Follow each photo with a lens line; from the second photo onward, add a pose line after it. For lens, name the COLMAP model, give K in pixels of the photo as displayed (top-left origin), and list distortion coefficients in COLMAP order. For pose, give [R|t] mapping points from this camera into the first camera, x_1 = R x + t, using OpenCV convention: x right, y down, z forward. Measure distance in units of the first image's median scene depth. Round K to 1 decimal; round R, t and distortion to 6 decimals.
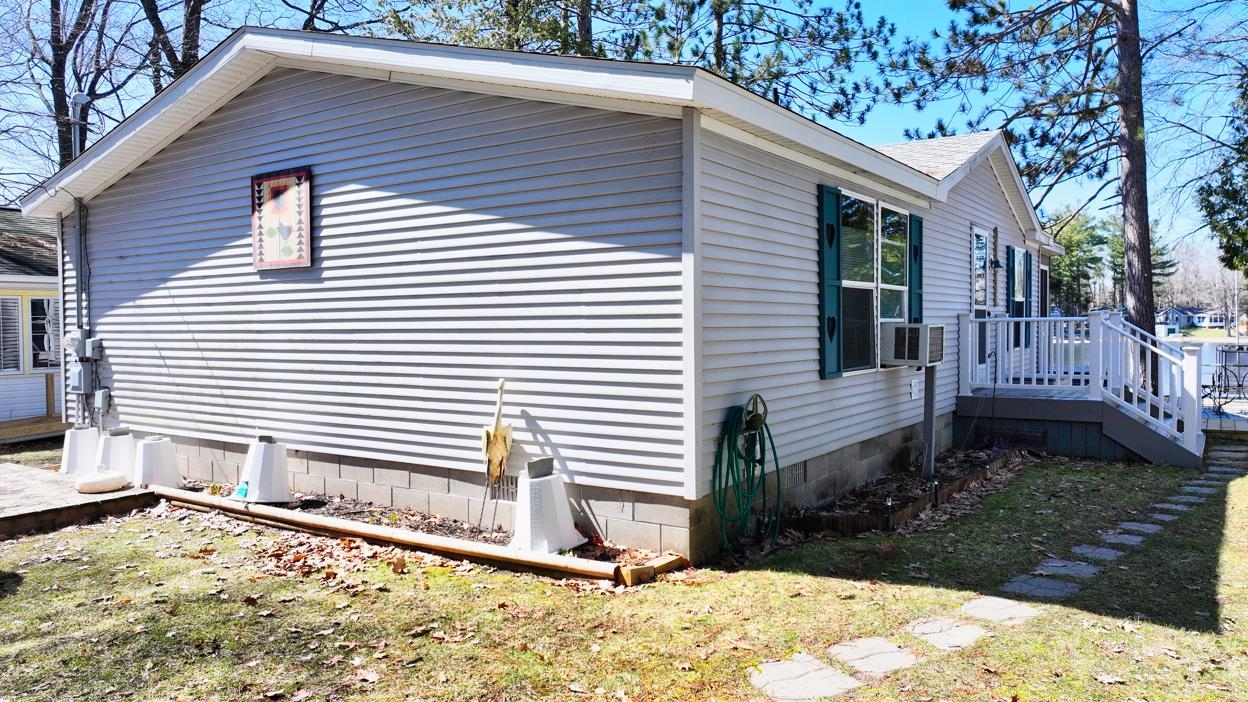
lens RADIAL K [[877.4, 0, 624.0], [0, 877.4, 351.0], [0, 0, 1]] dist [-0.000149, -0.001777]
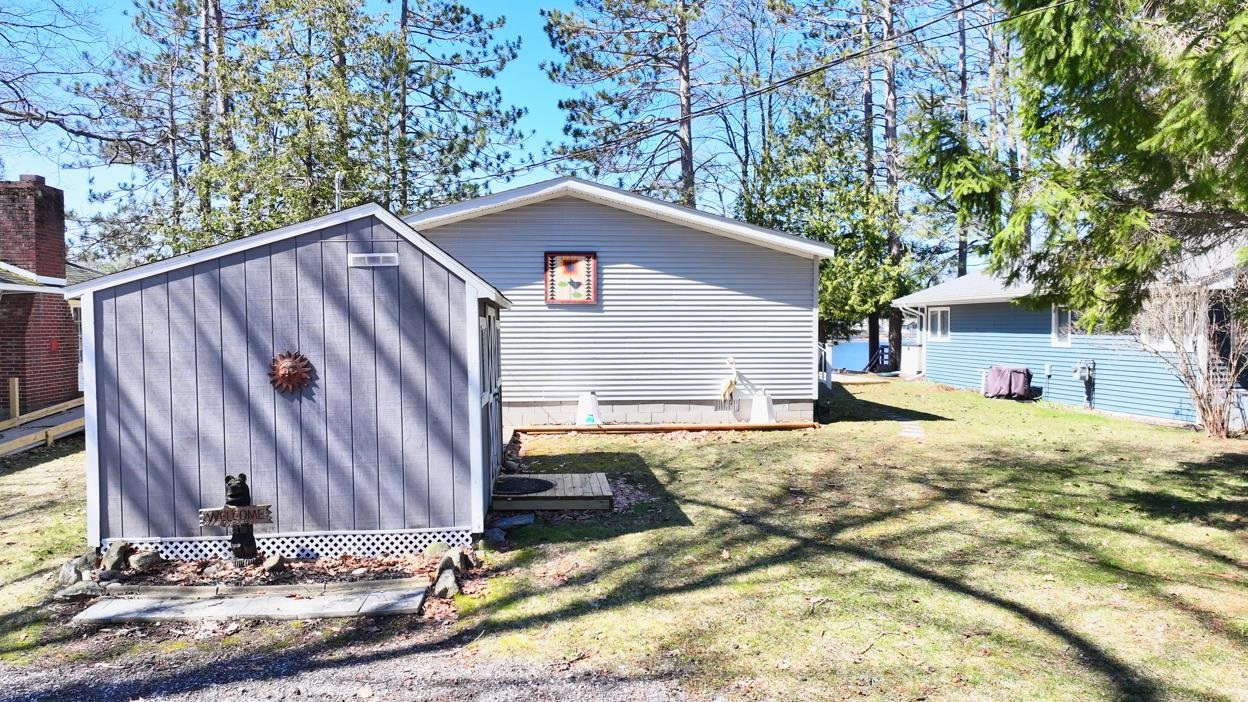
lens RADIAL K [[877.4, 0, 624.0], [0, 877.4, 351.0], [0, 0, 1]] dist [-0.000149, -0.001777]
pose [[0.770938, -0.011375, 0.636809, -1.513065], [0.015225, 0.999884, -0.000572, 0.008847], [-0.636728, 0.010137, 0.771022, -0.515209]]
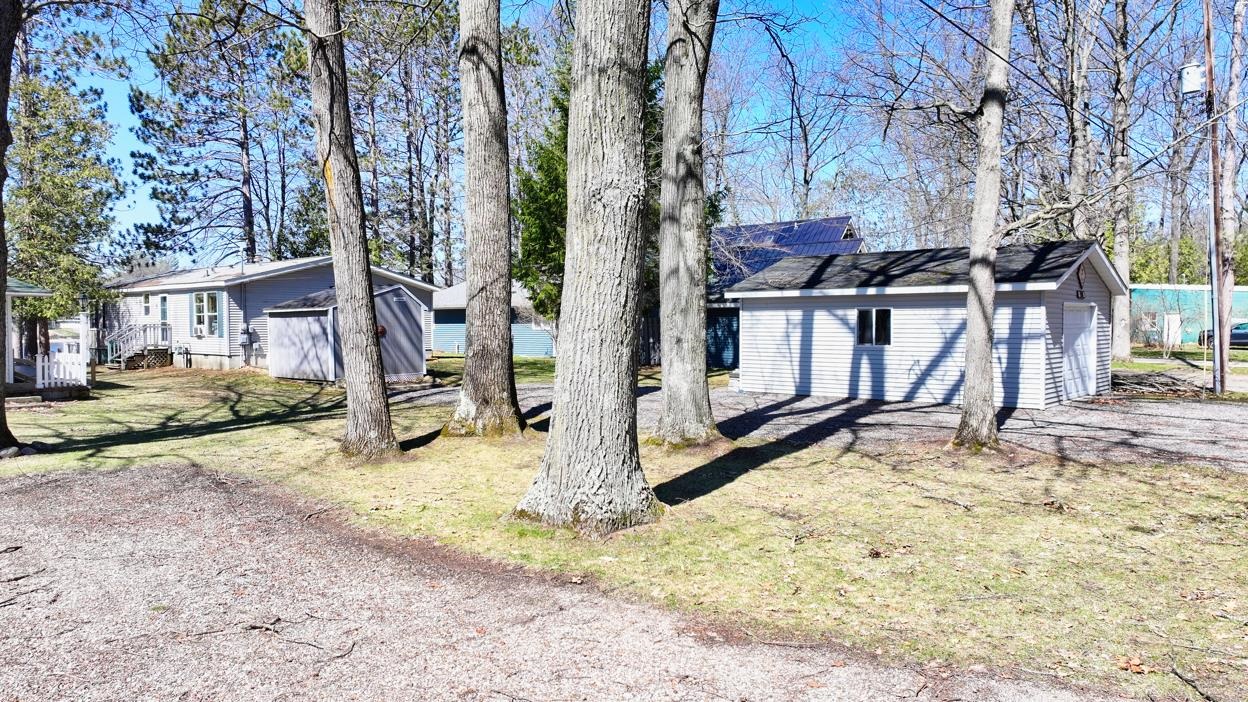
lens RADIAL K [[879.5, 0, 626.4], [0, 879.5, 333.5], [0, 0, 1]] dist [0.001616, -0.000314]
pose [[0.135153, -0.004207, 0.990816, -4.490088], [0.034600, 0.999401, -0.000476, 0.073665], [-0.990220, 0.034347, 0.135218, -0.960050]]
